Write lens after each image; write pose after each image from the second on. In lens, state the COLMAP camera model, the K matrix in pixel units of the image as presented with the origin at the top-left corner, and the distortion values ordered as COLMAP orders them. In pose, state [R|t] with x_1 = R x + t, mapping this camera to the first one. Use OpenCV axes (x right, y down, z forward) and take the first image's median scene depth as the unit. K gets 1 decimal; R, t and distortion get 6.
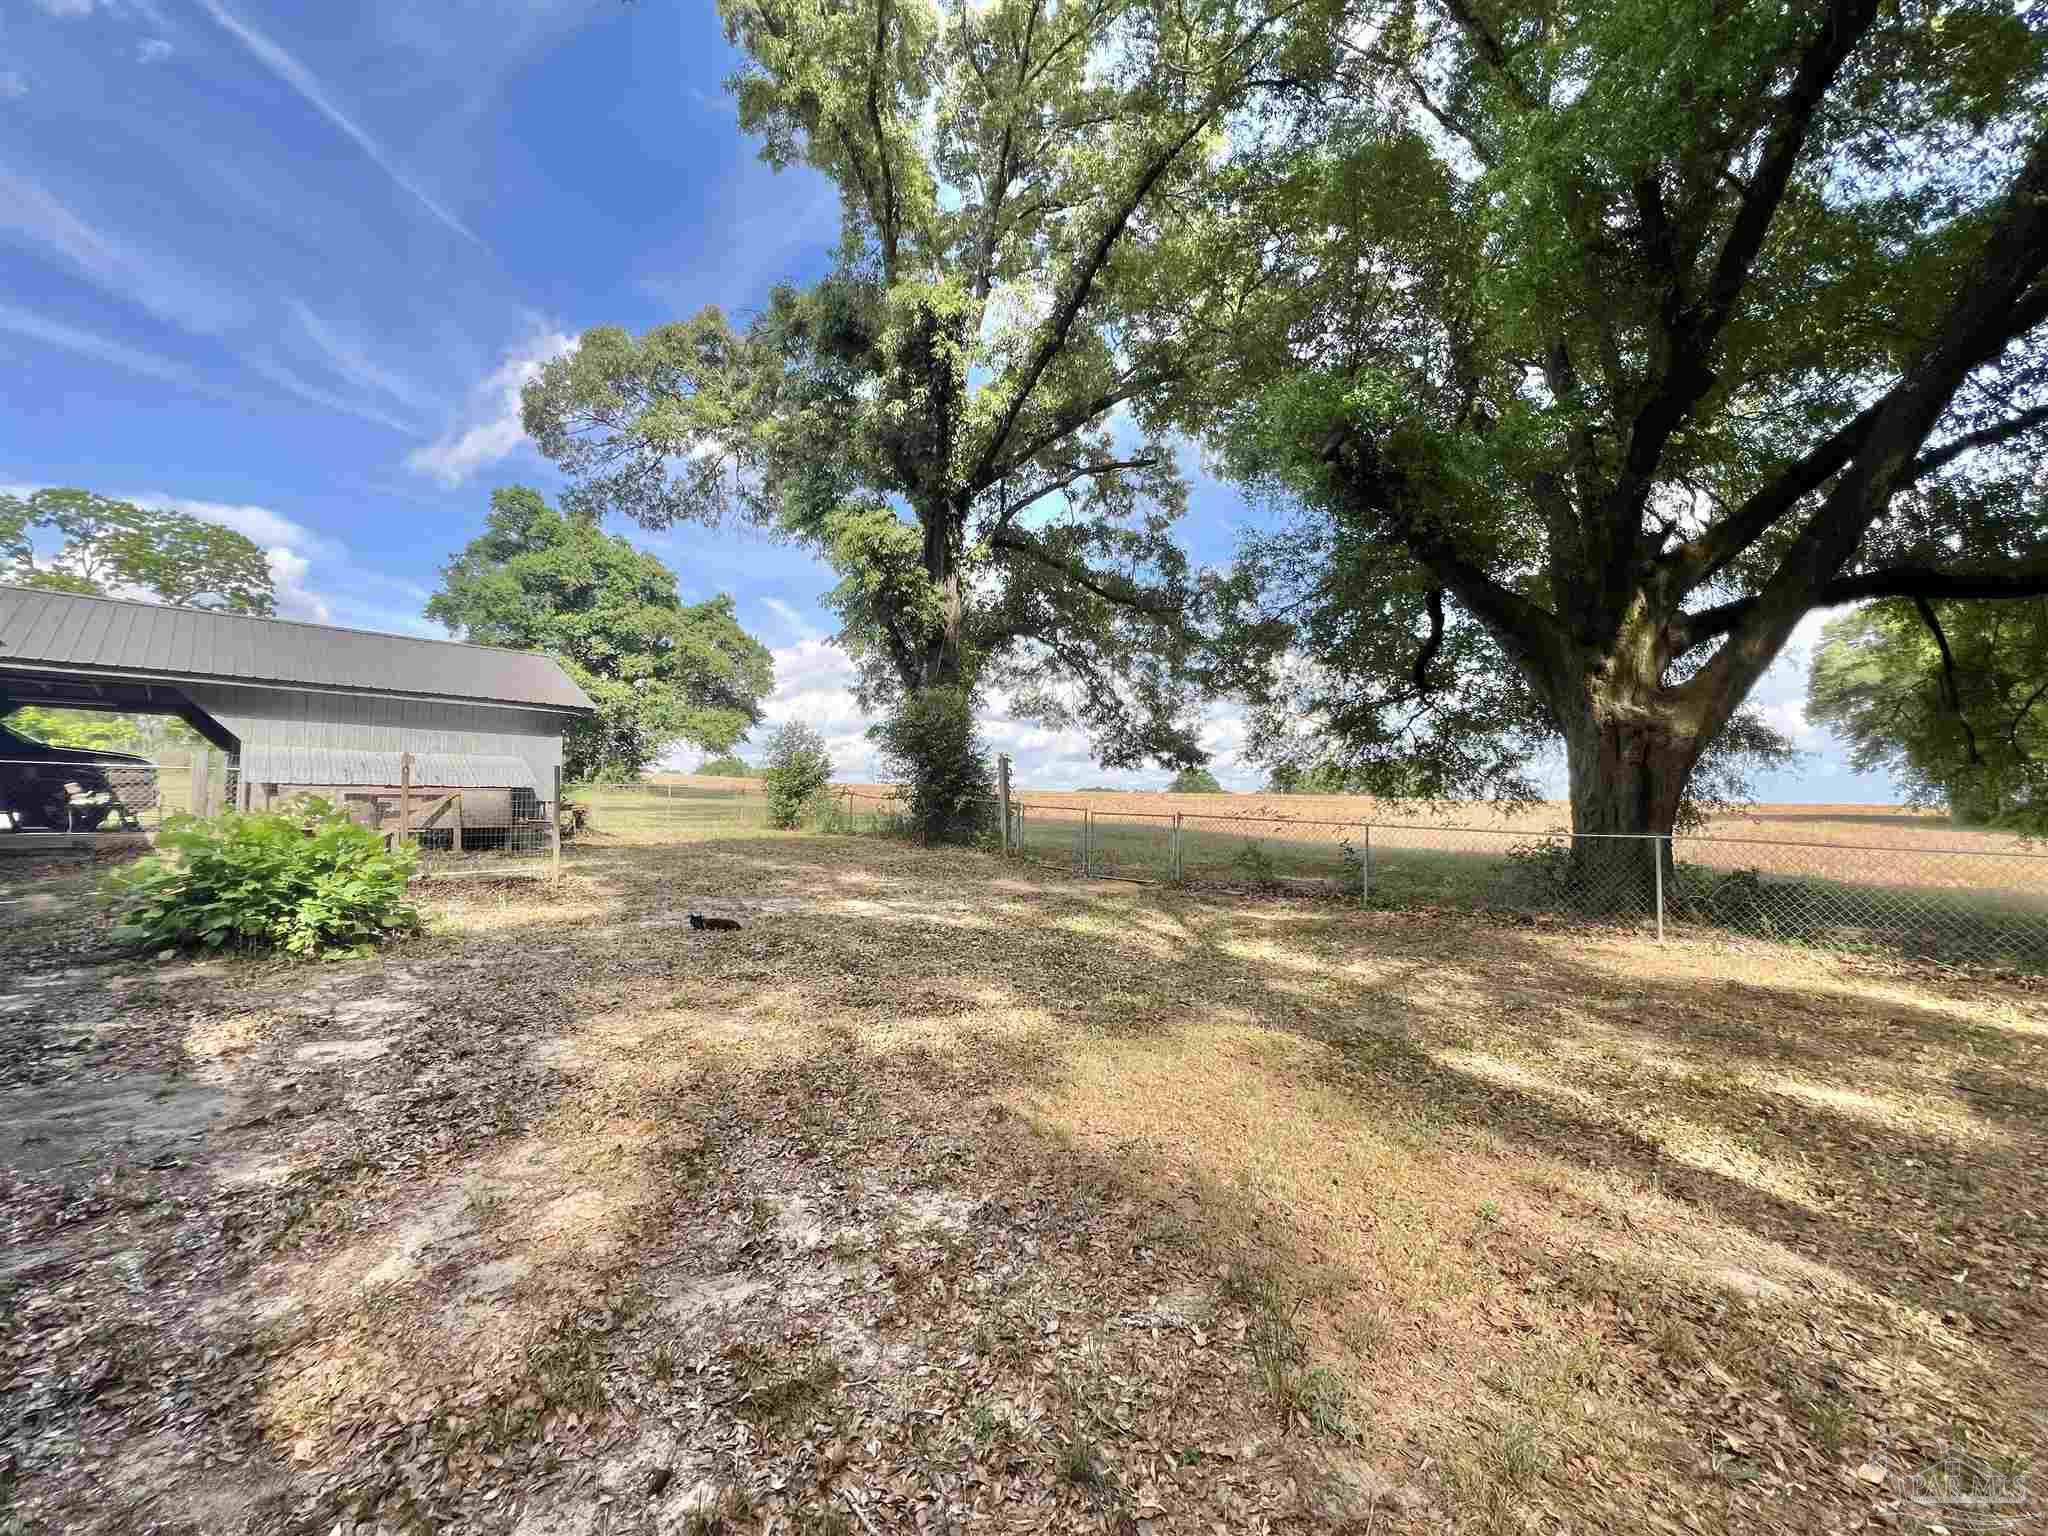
lens RADIAL K [[810.4, 0, 1022.3], [0, 810.4, 773.2], [0, 0, 1]] dist [-0.000366, 0.000267]
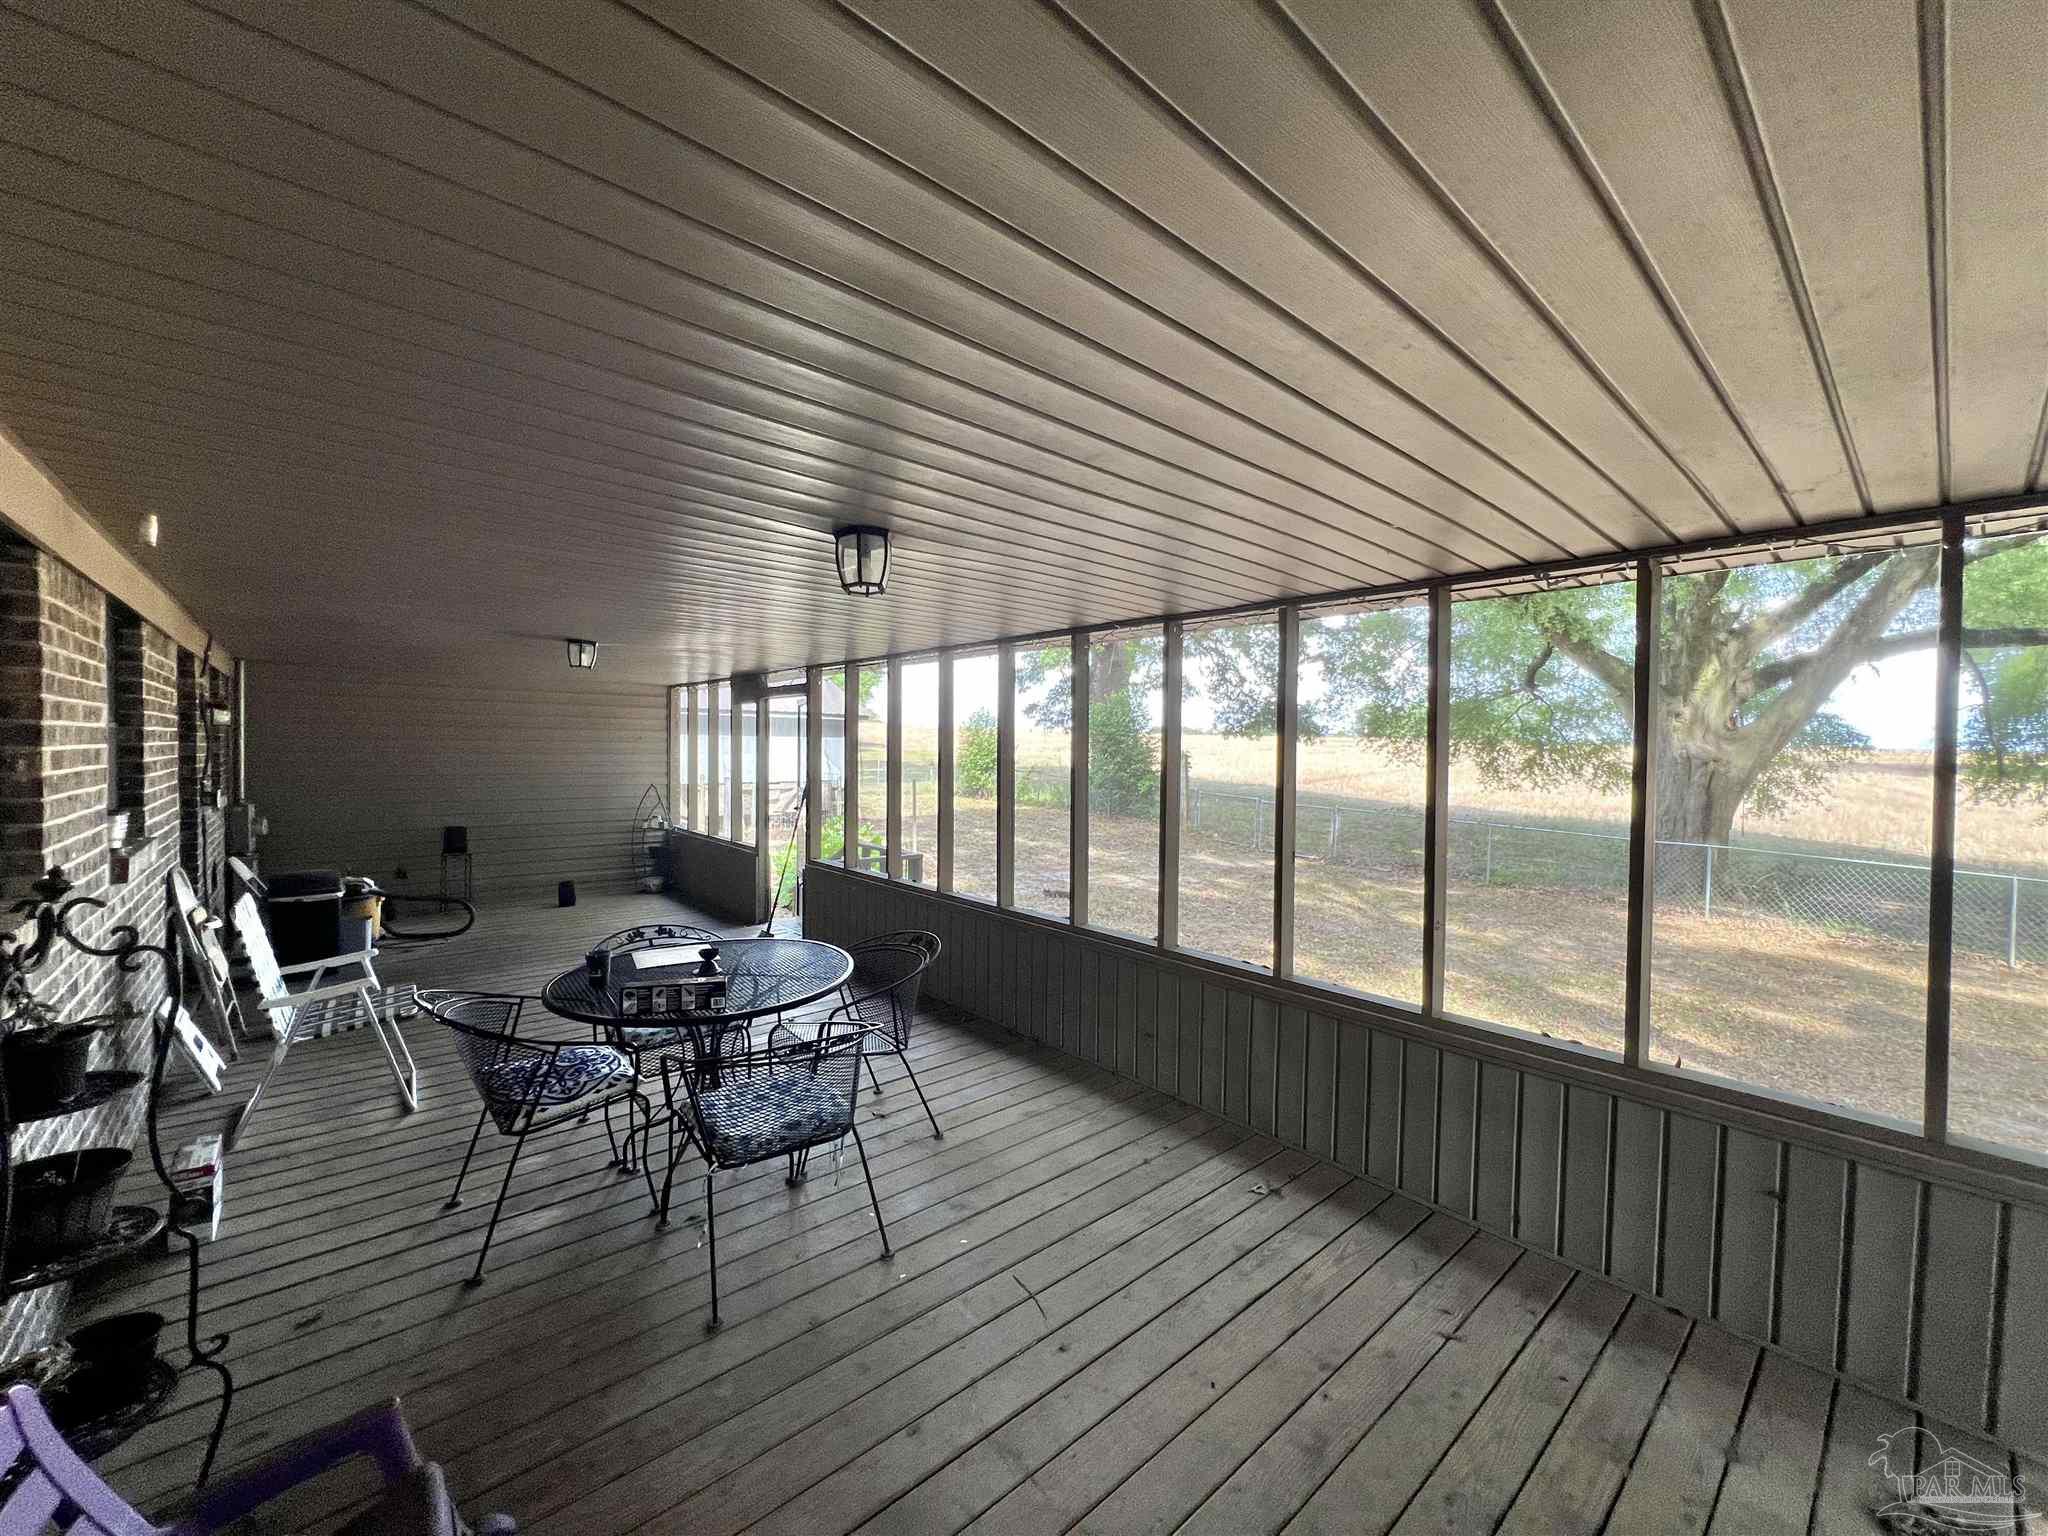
lens RADIAL K [[810.4, 0, 1026.0], [0, 810.4, 769.1], [0, 0, 1]] dist [-0.000366, 0.000267]
pose [[0.996471, 0.007812, -0.083568, -0.255609], [-0.001738, 0.997365, 0.072520, -0.135383], [0.083914, -0.072119, 0.993860, -0.436856]]
